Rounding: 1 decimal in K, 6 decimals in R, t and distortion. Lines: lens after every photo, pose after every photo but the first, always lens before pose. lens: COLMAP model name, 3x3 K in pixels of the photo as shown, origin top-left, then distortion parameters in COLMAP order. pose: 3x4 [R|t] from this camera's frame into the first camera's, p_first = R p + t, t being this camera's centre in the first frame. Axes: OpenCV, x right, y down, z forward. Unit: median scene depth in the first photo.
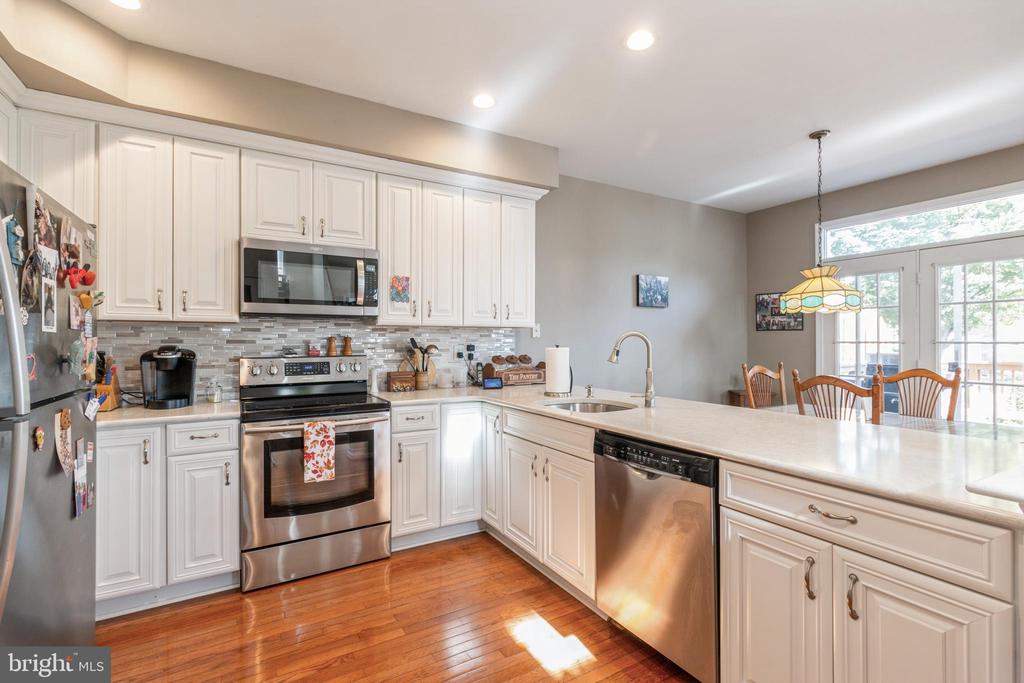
lens RADIAL K [[469.1, 0, 509.9], [0, 469.1, 335.7], [0, 0, 1]] dist [0.000967, 0.000351]
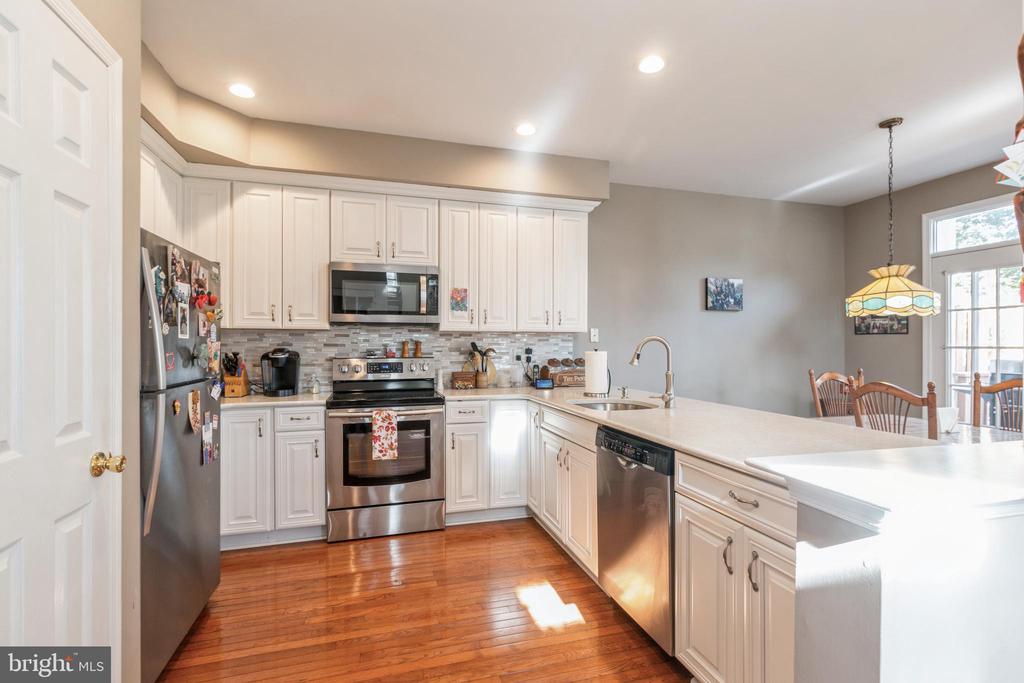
lens RADIAL K [[475.3, 0, 512.0], [0, 475.3, 341.5], [0, 0, 1]] dist [-0.000004, 0.000108]
pose [[0.971153, 0.000401, -0.238456, 0.180072], [0.000544, 0.999992, 0.003898, -0.001362], [0.238456, -0.003915, 0.971145, -0.103704]]
